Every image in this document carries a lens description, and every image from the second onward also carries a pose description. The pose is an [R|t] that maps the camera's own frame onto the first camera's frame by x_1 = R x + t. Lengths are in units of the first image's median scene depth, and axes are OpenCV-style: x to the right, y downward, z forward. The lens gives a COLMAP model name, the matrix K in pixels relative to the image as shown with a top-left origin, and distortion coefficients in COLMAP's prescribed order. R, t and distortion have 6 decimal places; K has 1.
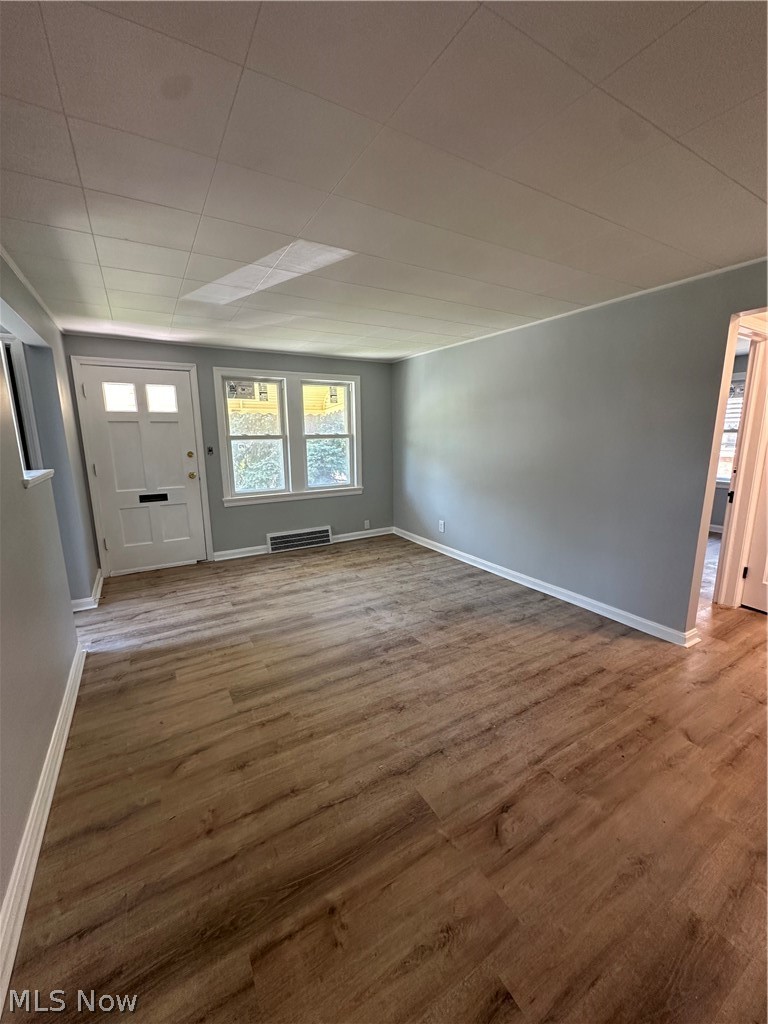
lens RADIAL K [[409.0, 0, 384.0], [0, 409.0, 512.0], [0, 0, 1]] dist [-0.007615, 0.001354]
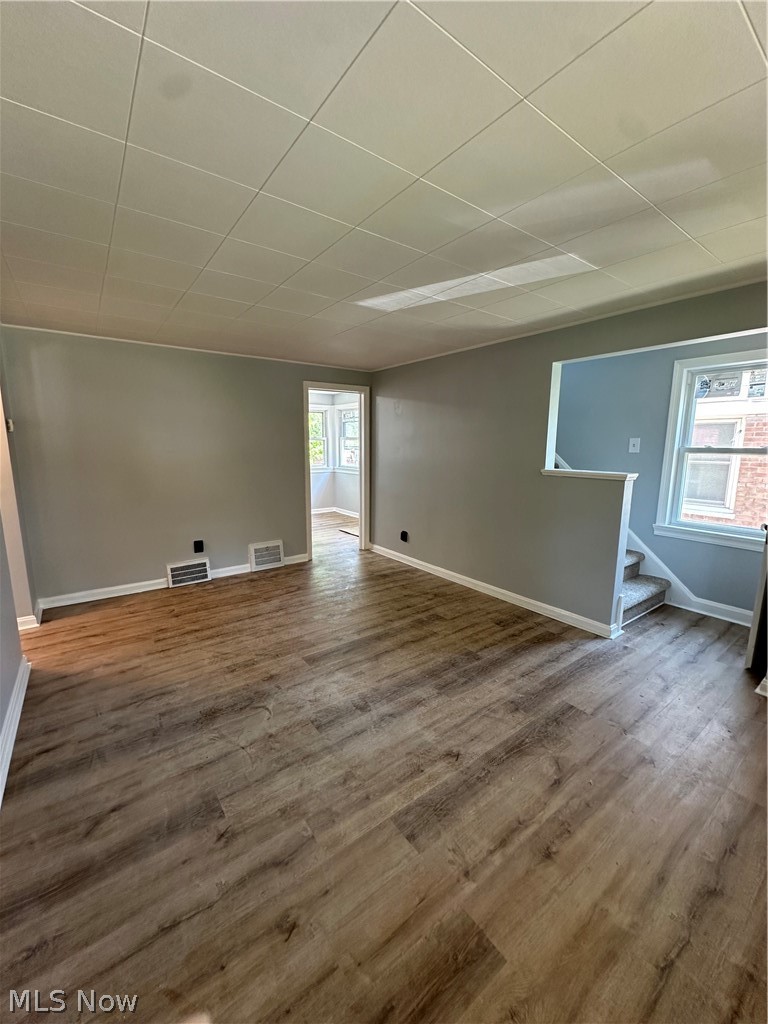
lens RADIAL K [[409.0, 0, 384.0], [0, 409.0, 512.0], [0, 0, 1]] dist [-0.007615, 0.001354]
pose [[-0.994704, 0.021335, -0.100541, -0.012925], [-0.015432, 0.936124, 0.351332, -0.335808], [0.101614, 0.351023, -0.930837, 1.712619]]
